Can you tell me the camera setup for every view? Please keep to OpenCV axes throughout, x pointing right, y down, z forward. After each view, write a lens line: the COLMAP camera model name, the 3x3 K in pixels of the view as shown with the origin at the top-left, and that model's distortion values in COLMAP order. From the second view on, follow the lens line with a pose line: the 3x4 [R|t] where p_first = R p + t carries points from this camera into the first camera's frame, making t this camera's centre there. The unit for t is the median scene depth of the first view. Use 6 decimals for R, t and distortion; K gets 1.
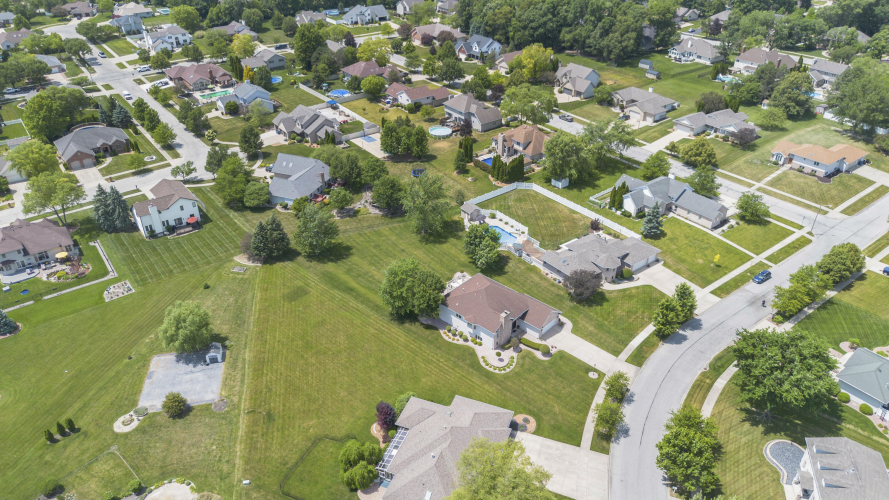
lens RADIAL K [[631.7, 0, 444.4], [0, 631.7, 254.5], [0, 0, 1]] dist [0.067461, -0.060303]
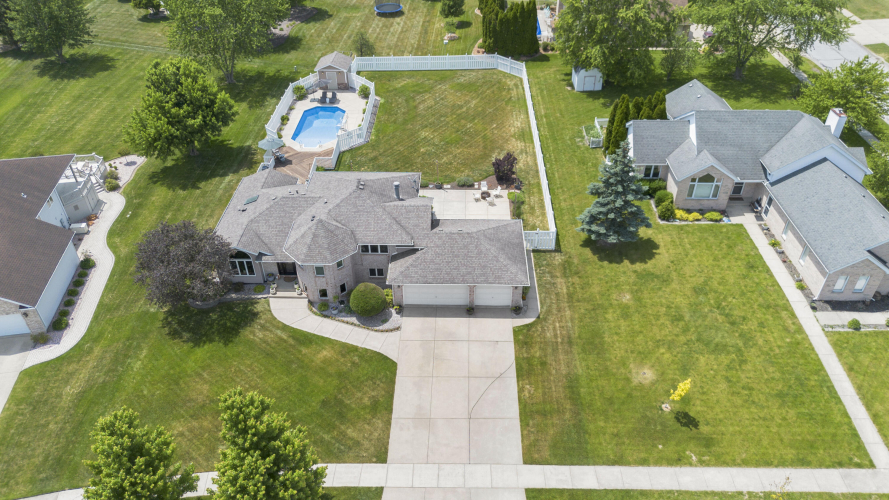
lens RADIAL K [[631.7, 0, 444.4], [0, 631.7, 254.5], [0, 0, 1]] dist [0.067461, -0.060303]
pose [[0.785776, 0.372794, -0.493538, 0.450607], [-0.328116, 0.927657, 0.178304, -0.060182], [0.524305, 0.021831, 0.851251, 0.714486]]
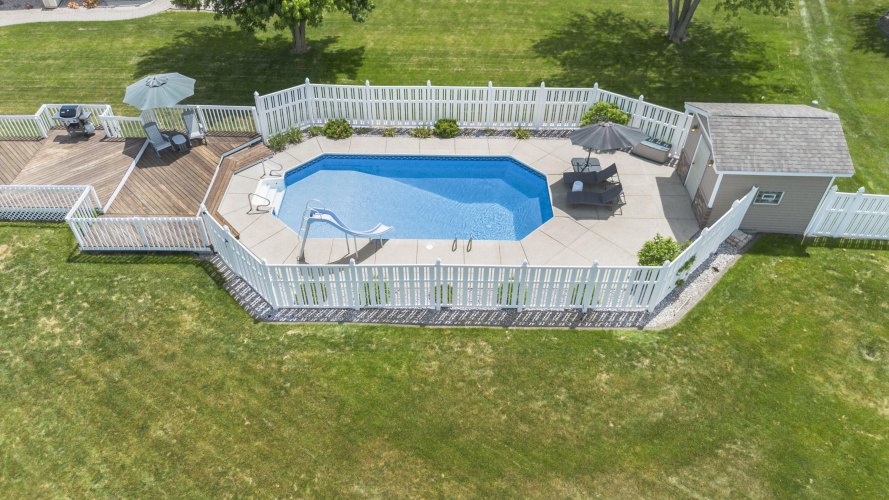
lens RADIAL K [[631.7, 0, 444.4], [0, 631.7, 254.5], [0, 0, 1]] dist [0.067461, -0.060303]
pose [[-0.604380, 0.544704, -0.581397, 0.192030], [-0.435329, 0.385394, 0.813609, -0.157034], [0.667243, 0.744828, 0.004201, 1.089990]]
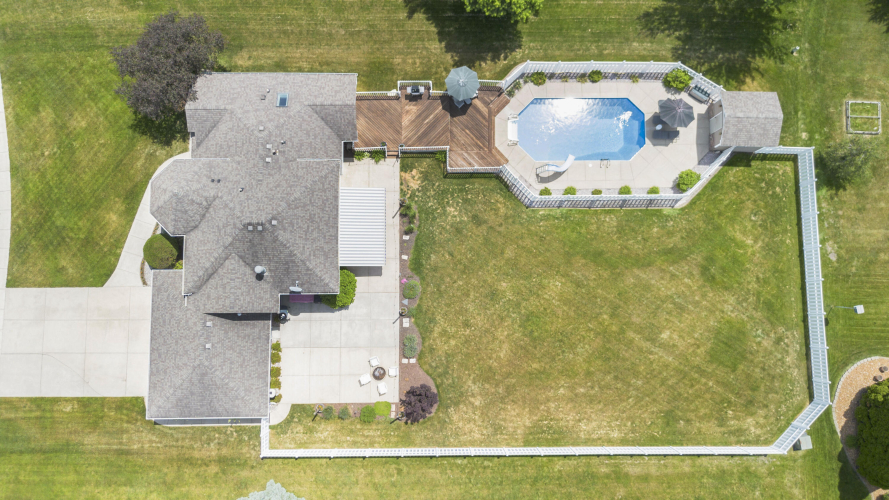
lens RADIAL K [[631.7, 0, 444.4], [0, 631.7, 254.5], [0, 0, 1]] dist [0.067461, -0.060303]
pose [[-0.592840, 0.801992, -0.073149, 0.217637], [-0.445008, -0.250535, 0.859767, -0.302707], [0.671200, 0.542256, 0.505420, 0.895759]]
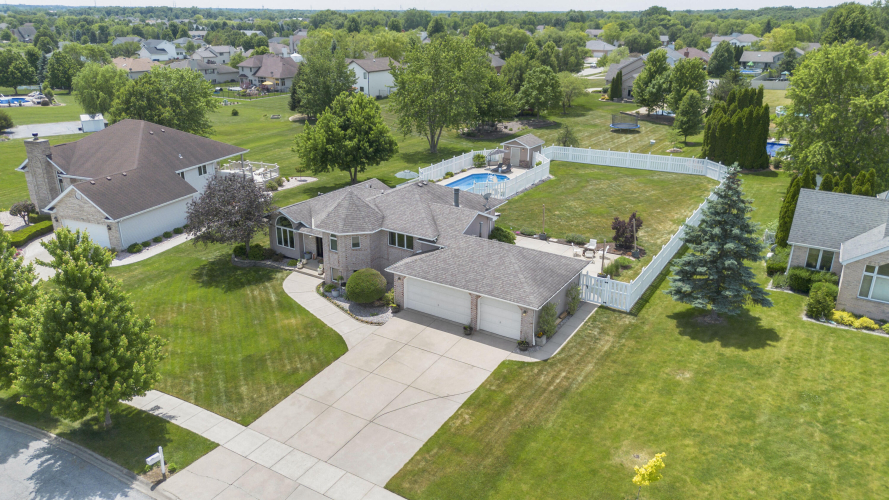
lens RADIAL K [[631.7, 0, 444.4], [0, 631.7, 254.5], [0, 0, 1]] dist [0.067461, -0.060303]
pose [[0.365755, 0.337998, -0.867168, 0.517465], [-0.510321, 0.852009, 0.116845, -0.032027], [0.778329, 0.399798, 0.484114, 0.849504]]
